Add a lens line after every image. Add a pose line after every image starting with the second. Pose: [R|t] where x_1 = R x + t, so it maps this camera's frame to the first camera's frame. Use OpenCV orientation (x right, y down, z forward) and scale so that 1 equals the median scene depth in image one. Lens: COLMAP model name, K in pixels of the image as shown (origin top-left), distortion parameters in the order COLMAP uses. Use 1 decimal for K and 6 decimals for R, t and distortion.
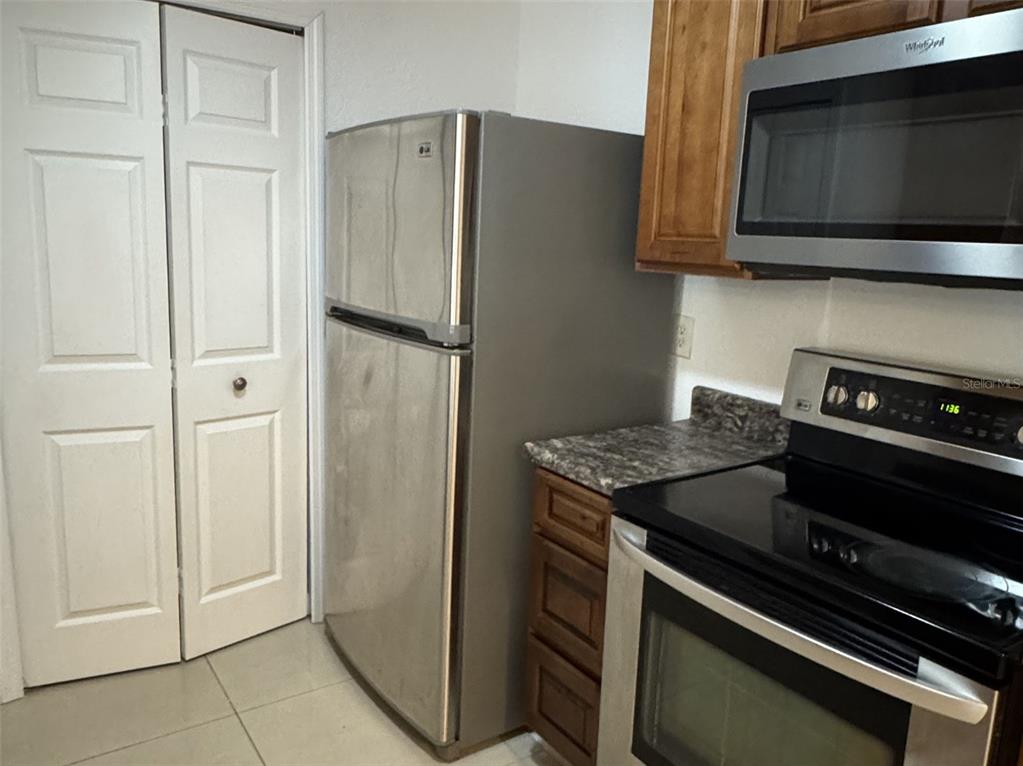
lens RADIAL K [[798.3, 0, 512.2], [0, 798.3, 380.6], [0, 0, 1]] dist [-0.006580, 0.007418]
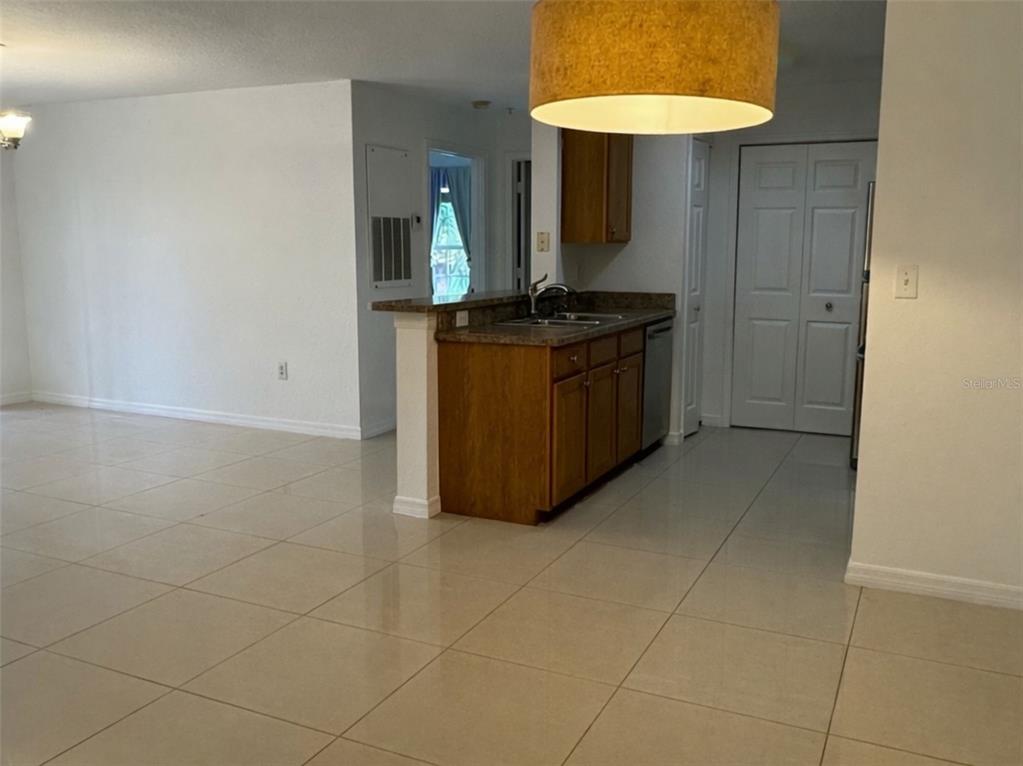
lens RADIAL K [[908.4, 0, 516.8], [0, 908.4, 381.2], [0, 0, 1]] dist [-0.000362, 0.004492]
pose [[0.513565, 0.090911, -0.853221, 1.552803], [-0.137648, 0.990222, 0.022656, 0.307979], [0.846938, 0.105809, 0.521057, -1.128526]]
